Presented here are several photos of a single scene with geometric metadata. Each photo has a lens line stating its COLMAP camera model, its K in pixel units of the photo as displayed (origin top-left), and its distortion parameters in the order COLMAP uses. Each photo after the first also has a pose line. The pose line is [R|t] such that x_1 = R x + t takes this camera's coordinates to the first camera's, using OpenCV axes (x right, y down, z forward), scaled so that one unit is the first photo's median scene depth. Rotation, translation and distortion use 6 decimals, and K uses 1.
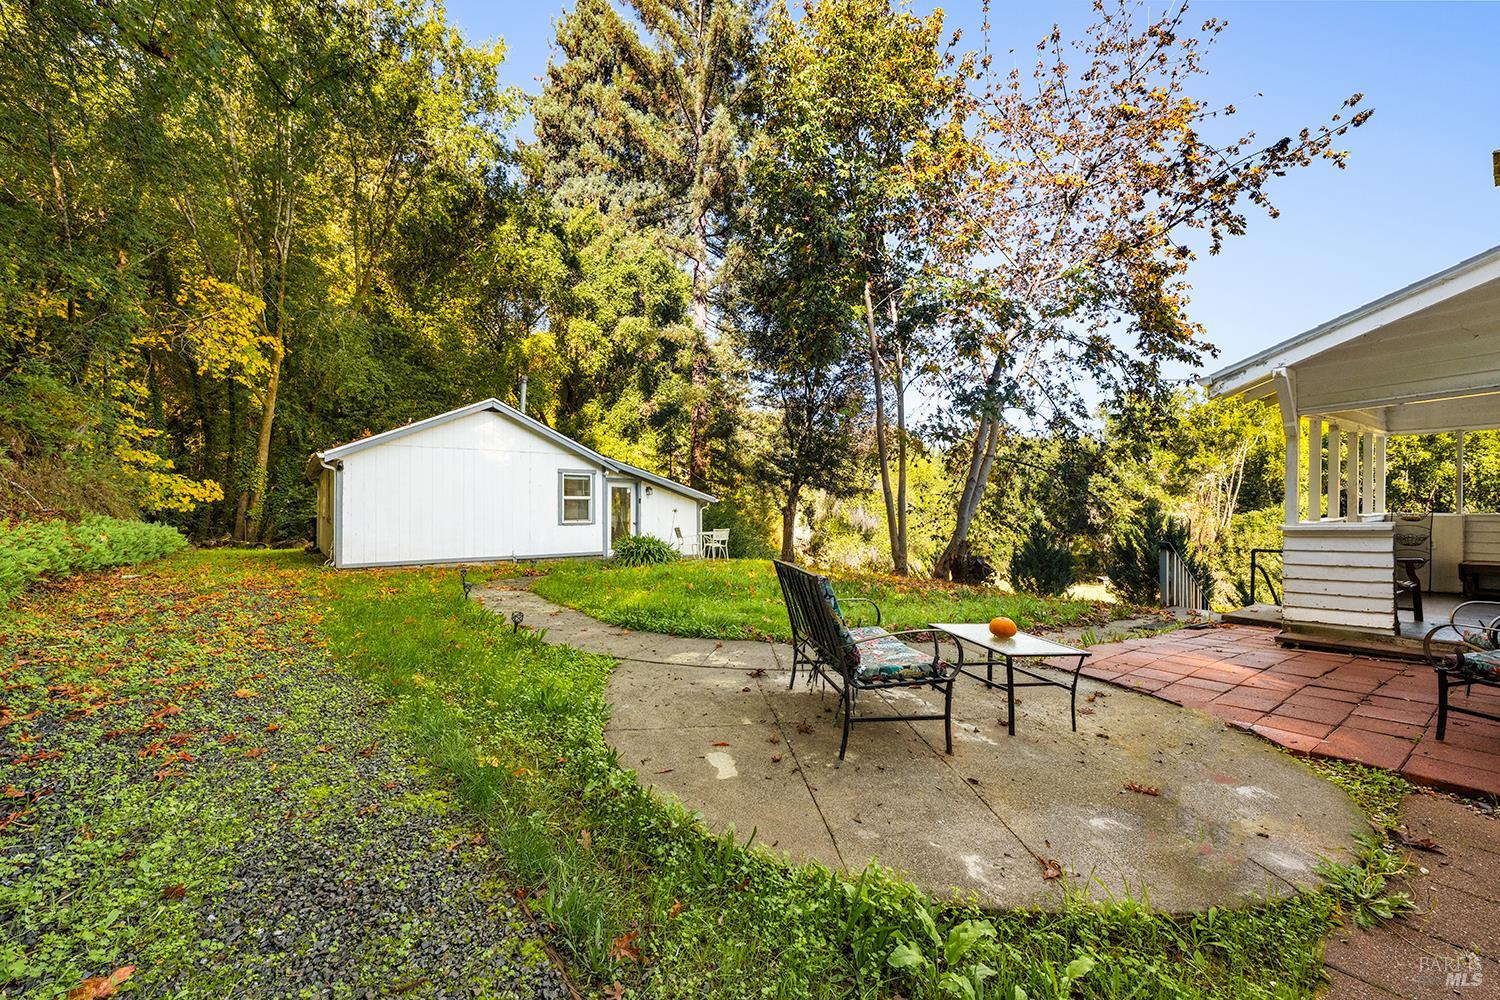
lens RADIAL K [[626.2, 0, 750.0], [0, 626.2, 500.0], [0, 0, 1]] dist [0.000986, 0.000208]
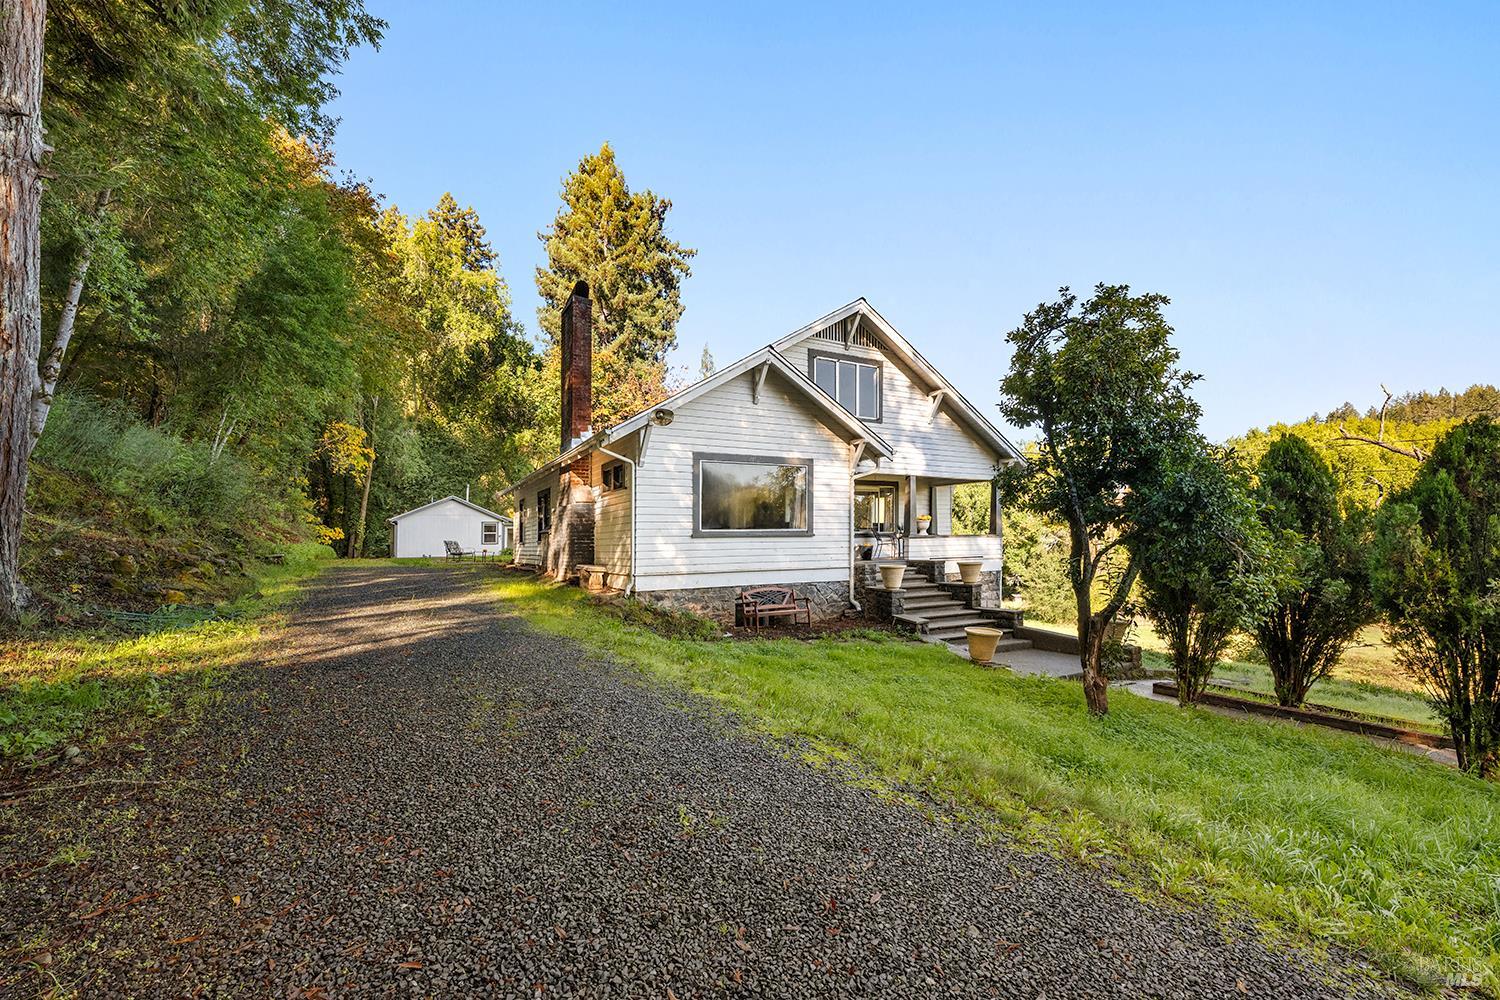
lens RADIAL K [[600.9, 0, 750.0], [0, 600.9, 500.0], [0, 0, 1]] dist [-0.000616, -0.000099]
pose [[0.996829, -0.030551, -0.073474, 0.441144], [0.026792, 0.998308, -0.051616, 0.009159], [0.074927, 0.049484, 0.995961, -0.614607]]
